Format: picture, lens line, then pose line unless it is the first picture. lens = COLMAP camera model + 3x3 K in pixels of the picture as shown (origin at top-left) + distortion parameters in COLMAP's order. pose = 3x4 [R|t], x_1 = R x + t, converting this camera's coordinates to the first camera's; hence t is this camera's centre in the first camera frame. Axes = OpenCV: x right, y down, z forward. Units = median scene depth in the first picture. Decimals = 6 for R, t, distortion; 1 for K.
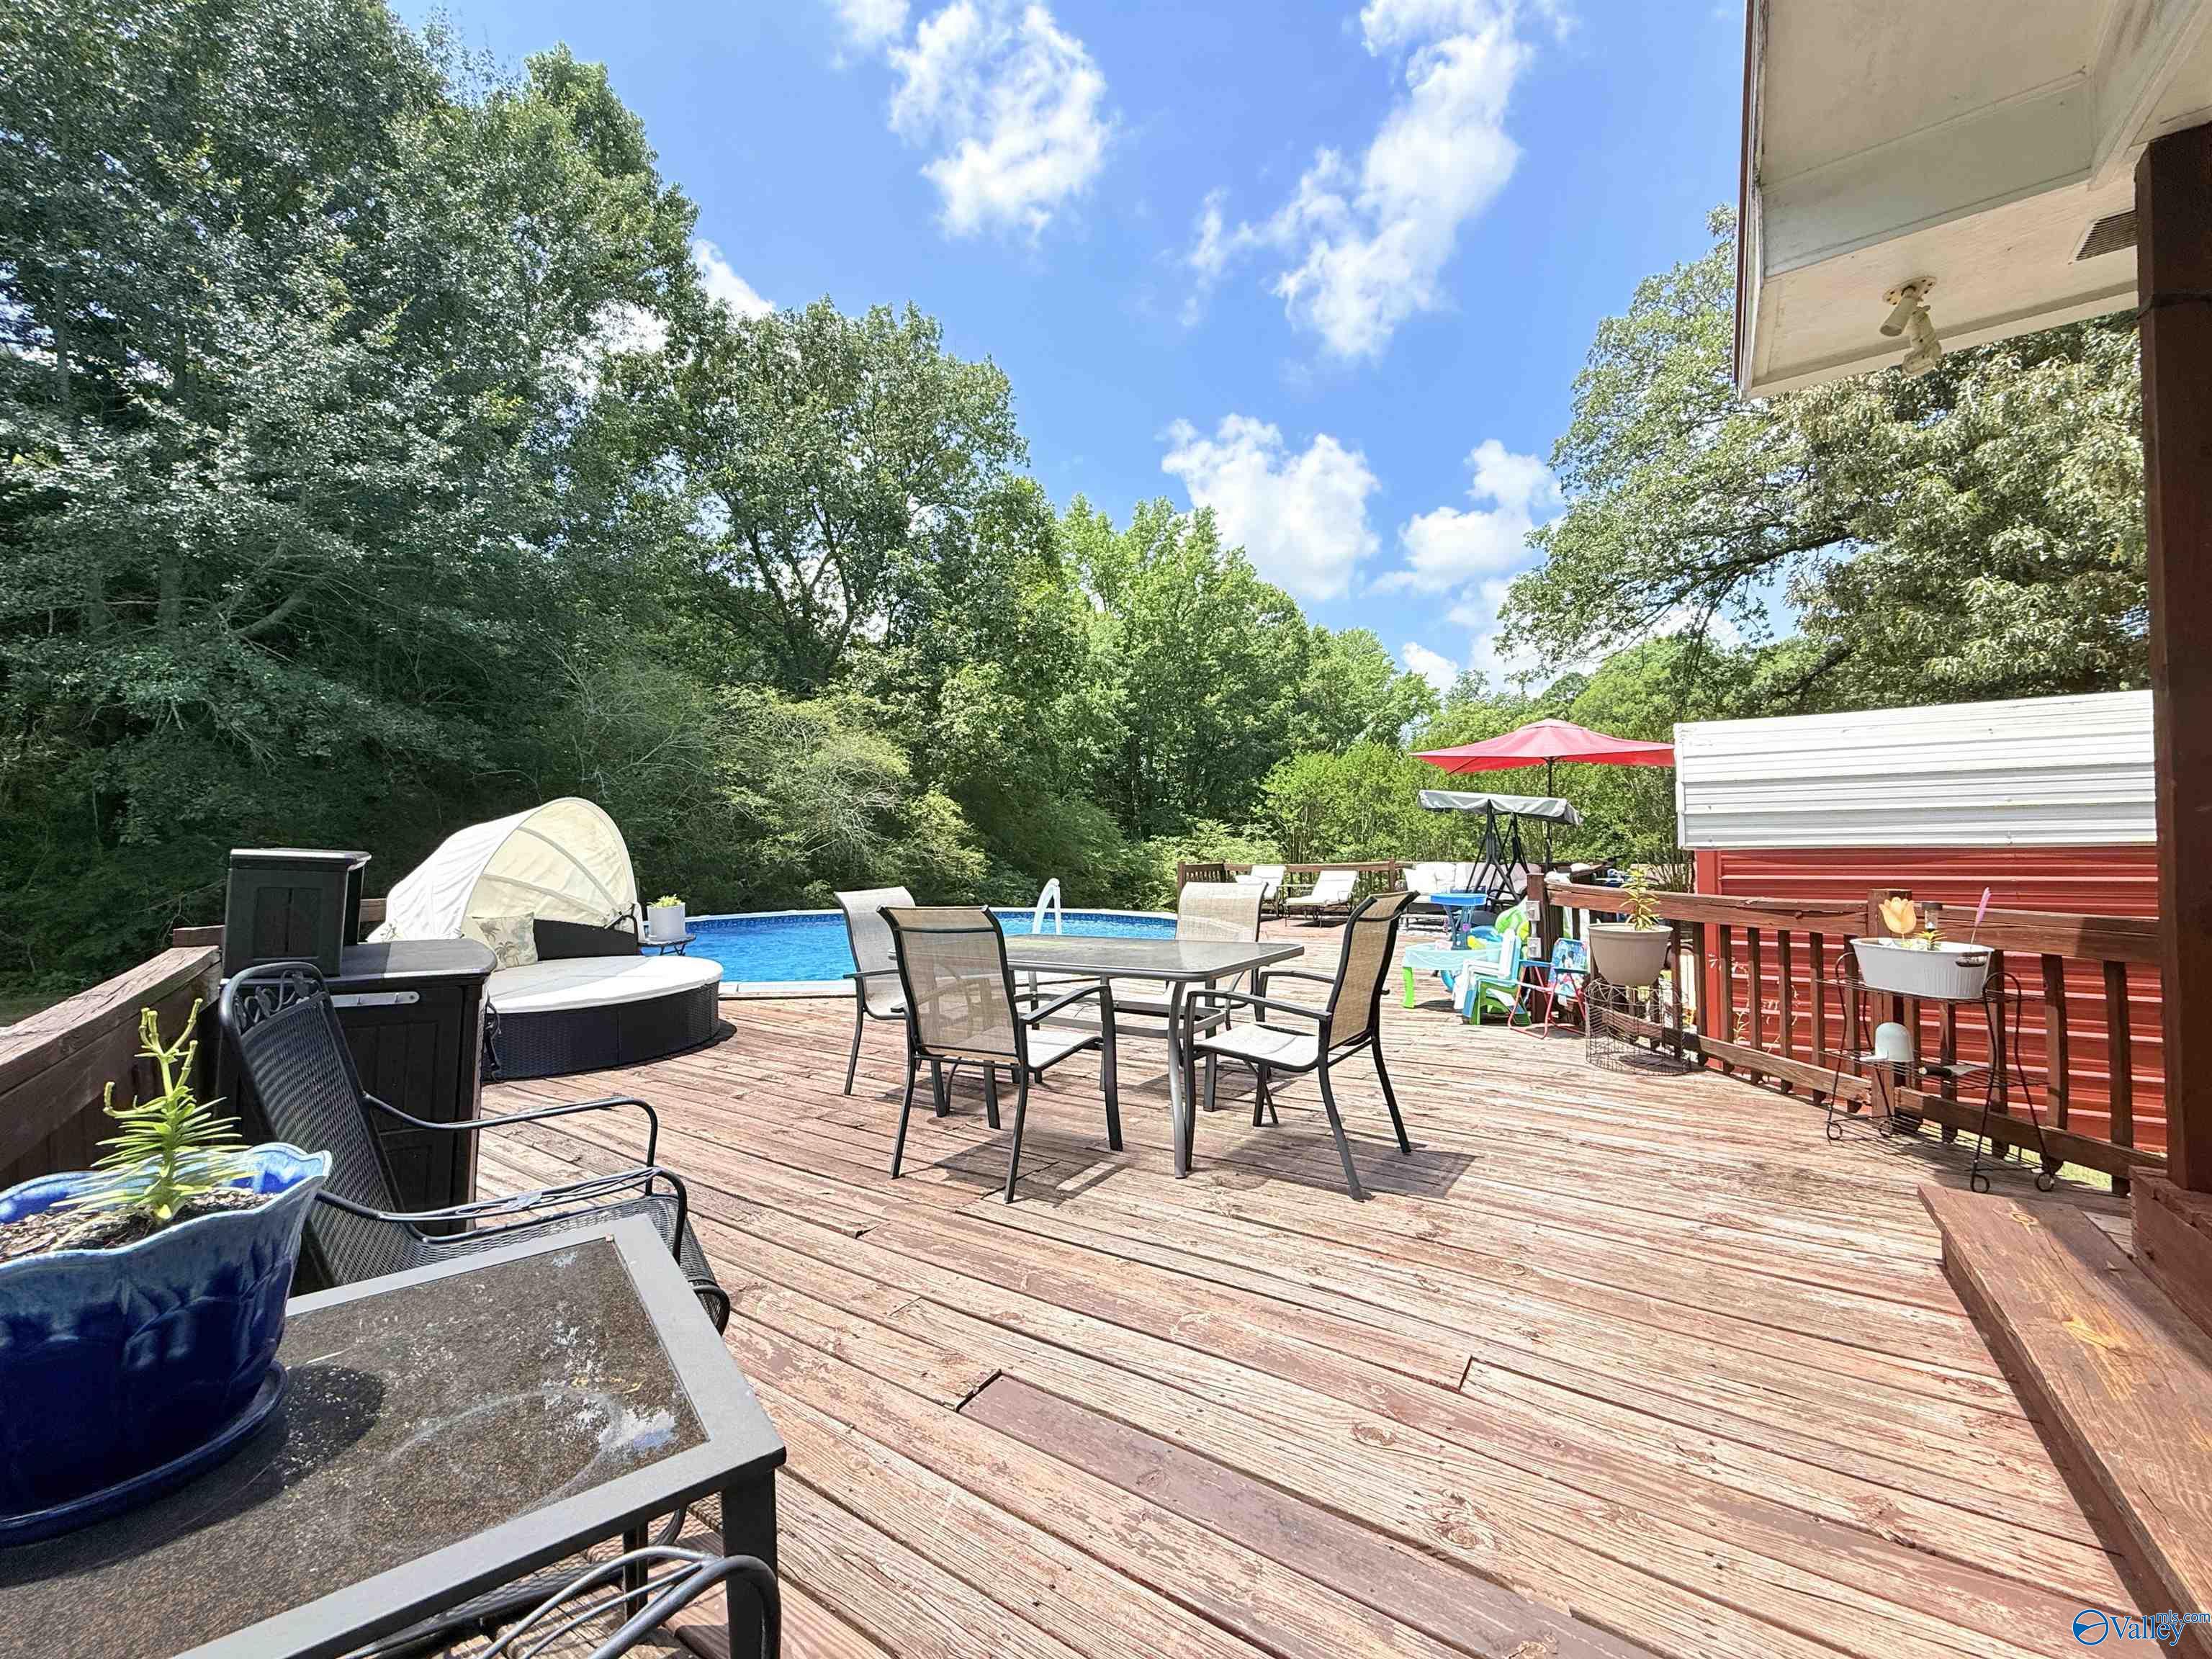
lens RADIAL K [[873.9, 0, 1106.0], [0, 873.9, 829.5], [0, 0, 1]] dist [0.000494, 0.000370]
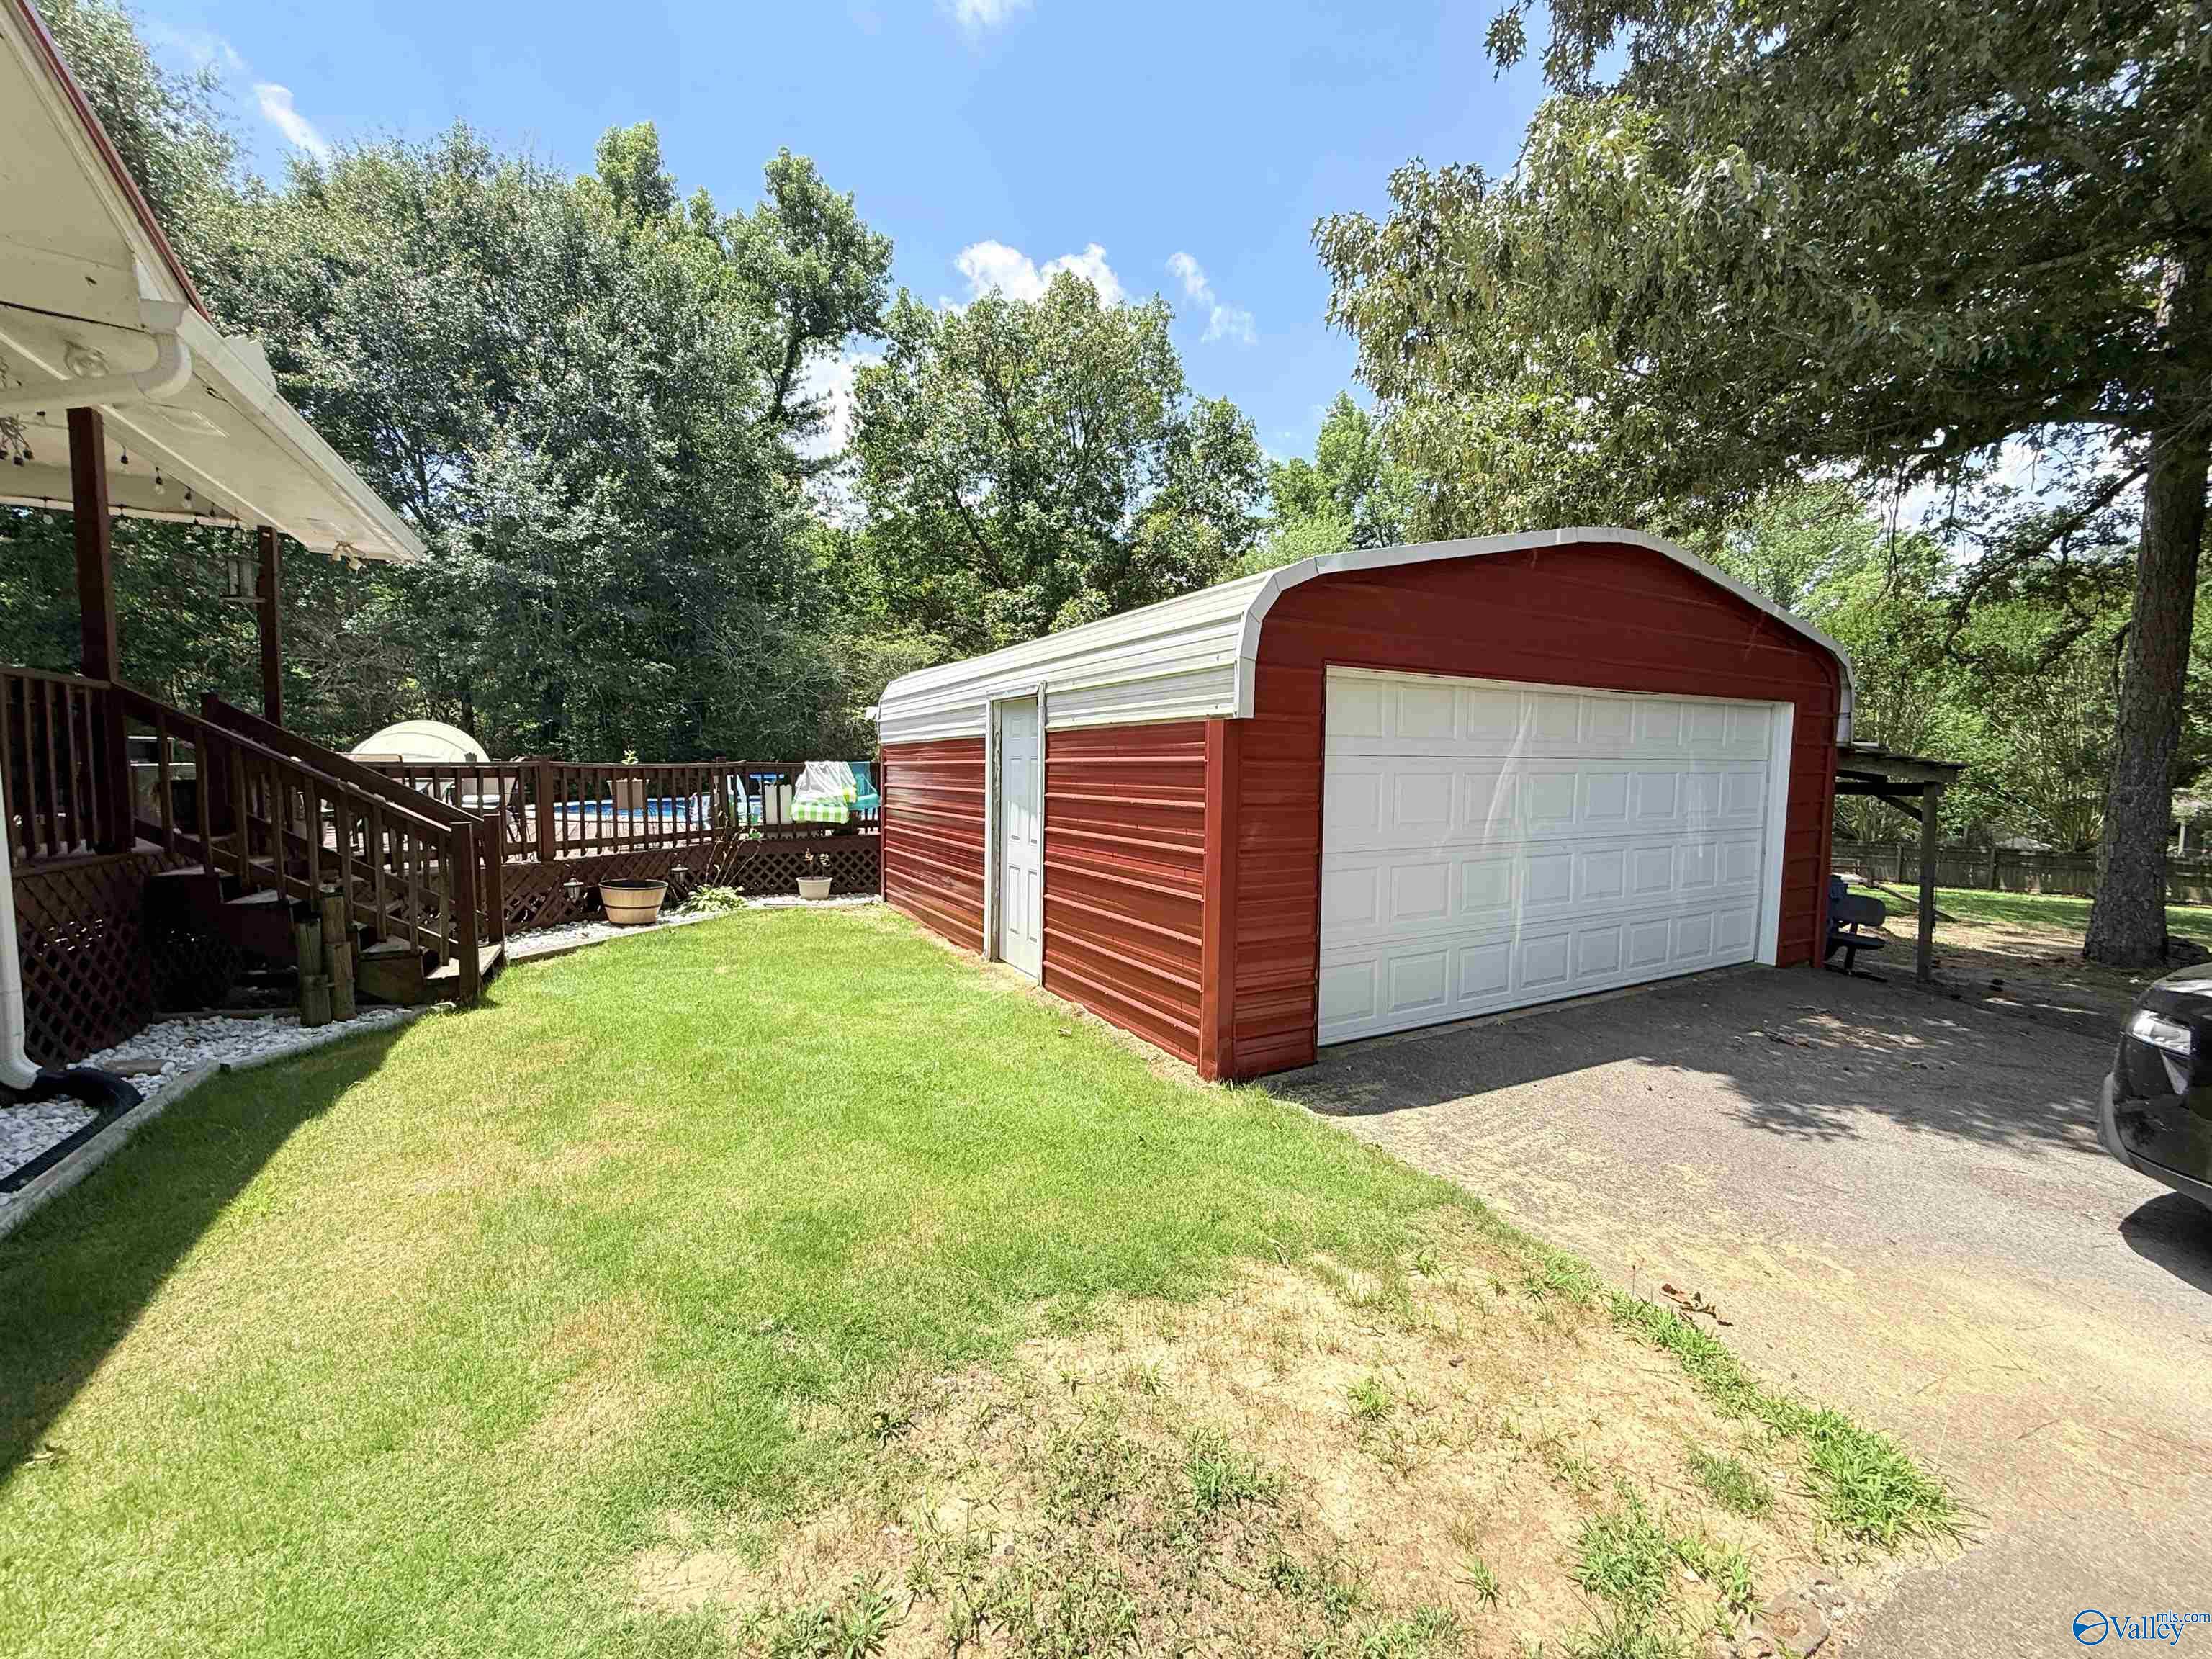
lens RADIAL K [[873.9, 0, 1106.0], [0, 873.9, 829.5], [0, 0, 1]] dist [0.000494, 0.000370]
pose [[0.883184, 0.044358, -0.466925, 0.480750], [0.002886, 0.994985, 0.099982, 0.005425], [0.469018, -0.089650, 0.878626, -0.046261]]
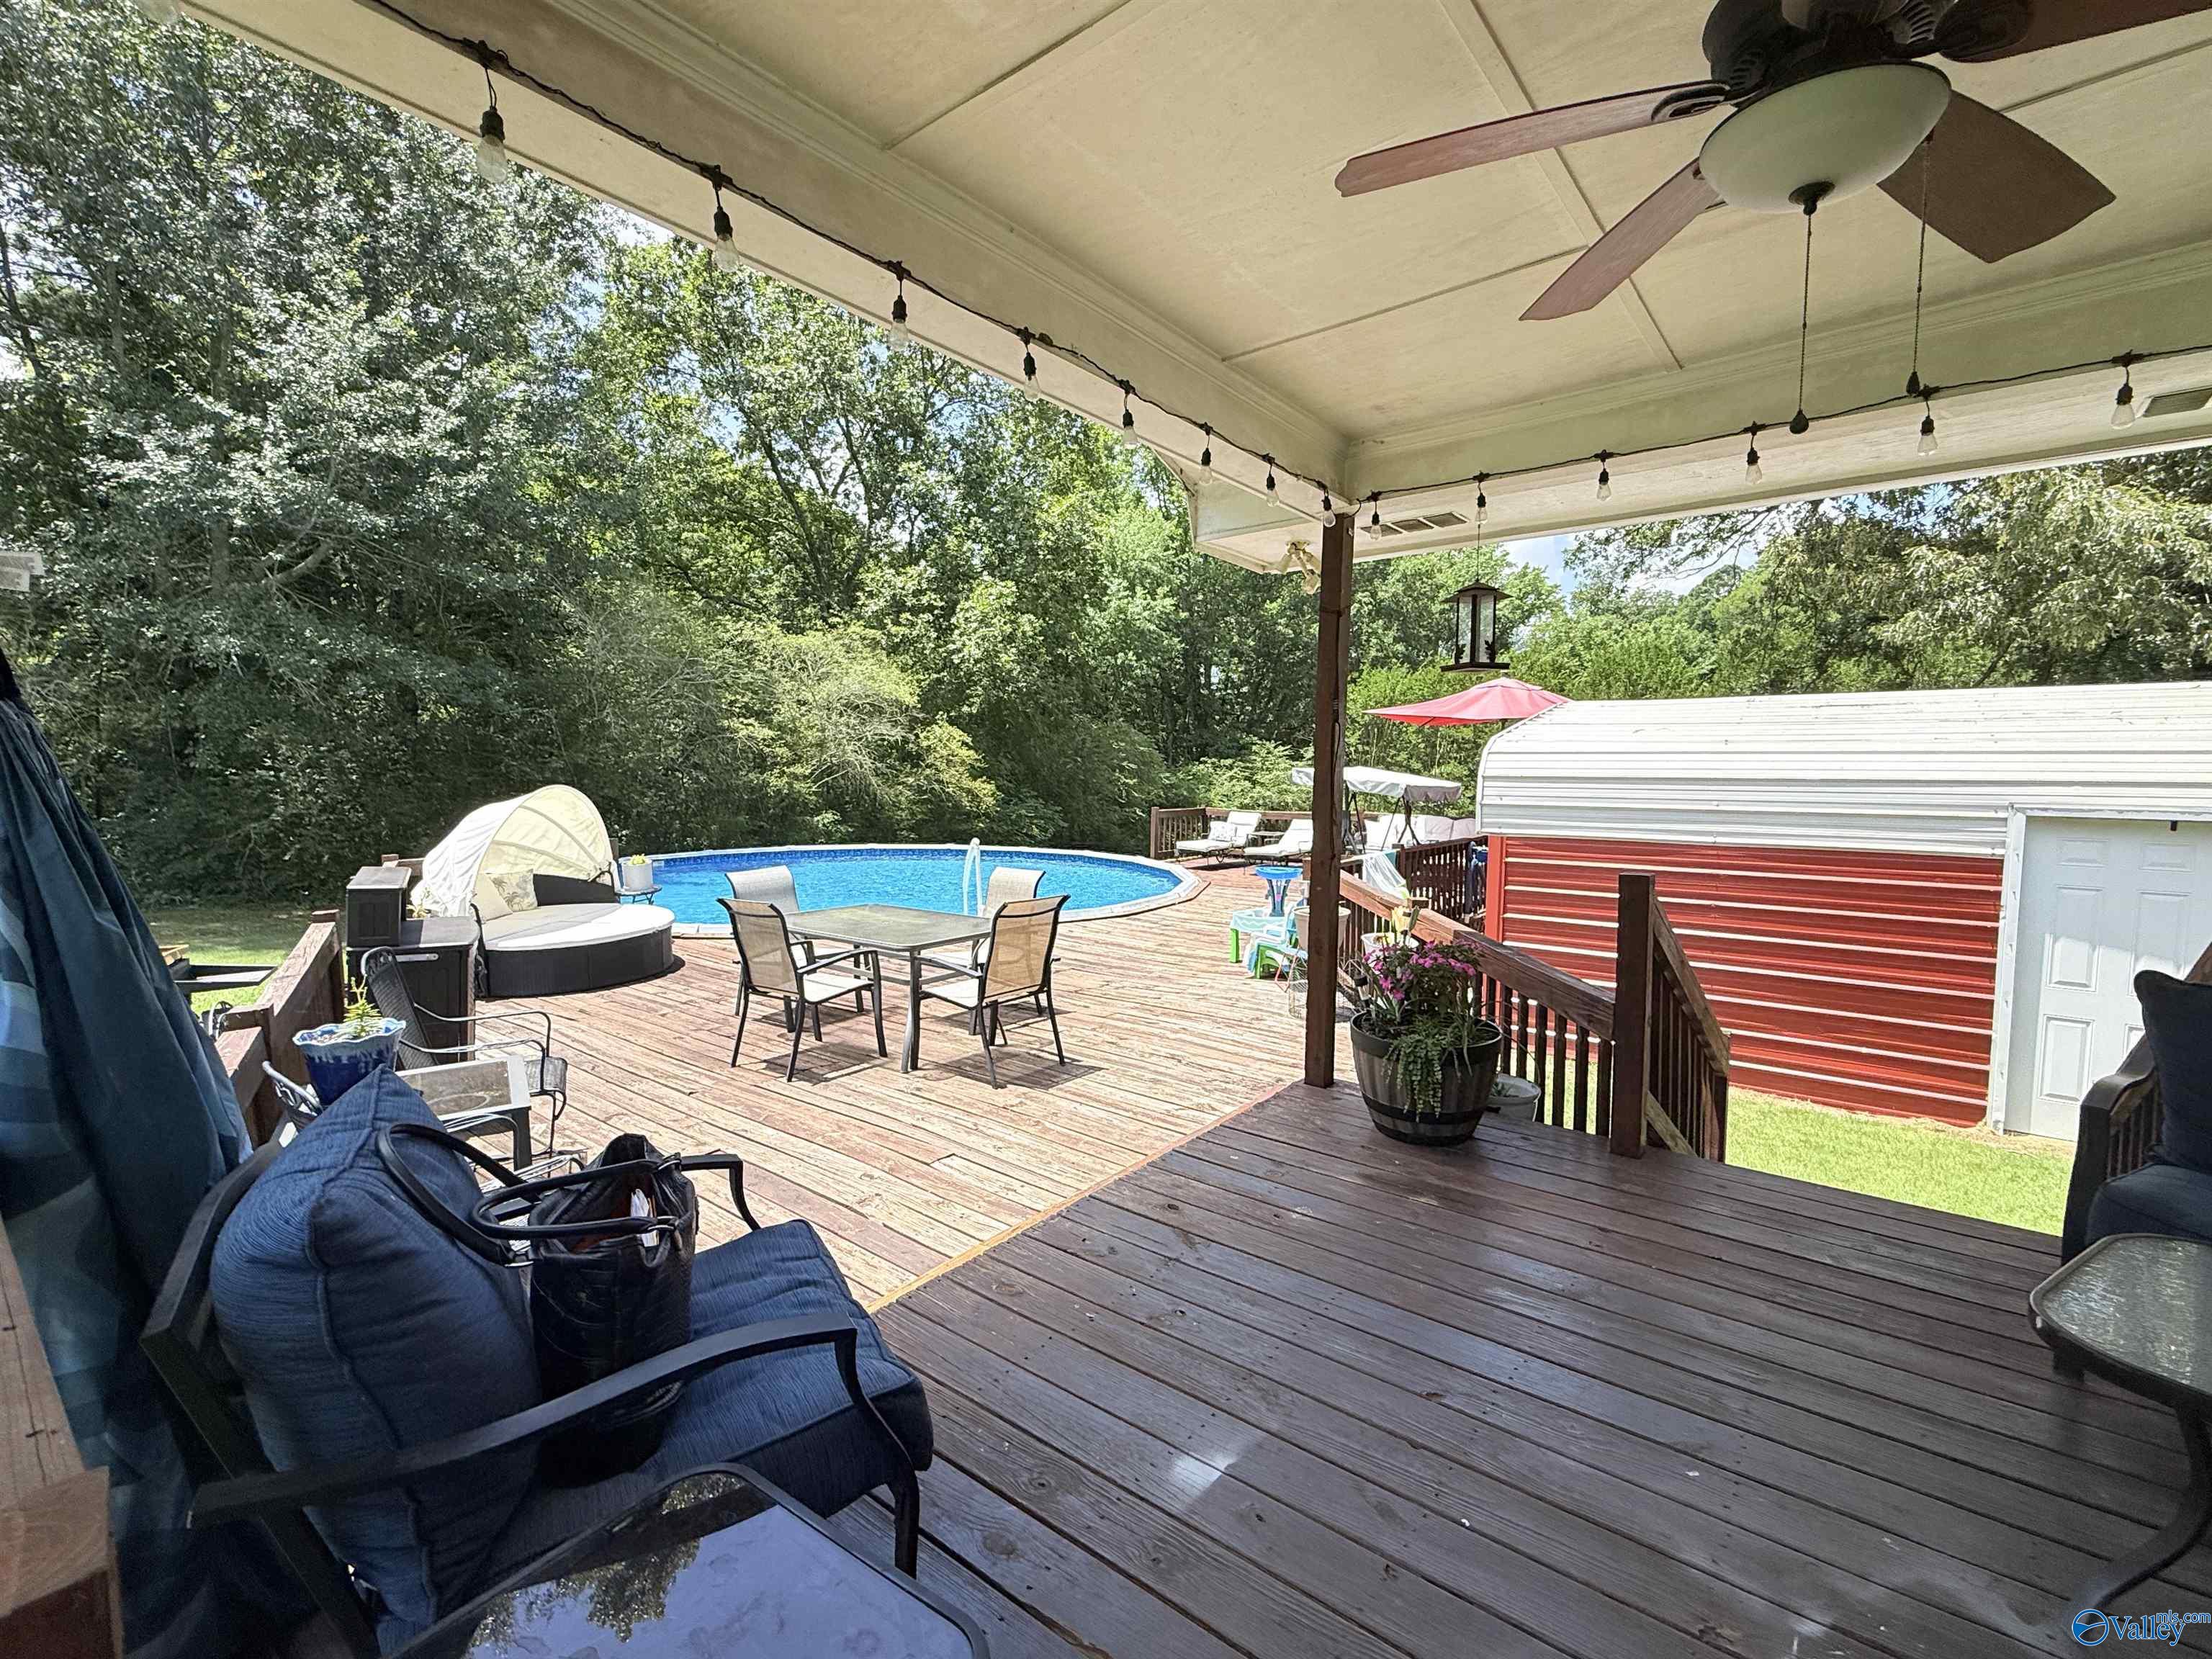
lens RADIAL K [[979.4, 0, 1106.0], [0, 979.4, 829.5], [0, 0, 1]] dist [0.002337, 0.000497]
pose [[0.996521, 0.019364, -0.081066, 0.075311], [-0.011748, 0.995560, 0.093396, -0.027012], [0.082515, -0.092119, 0.992323, -0.088569]]
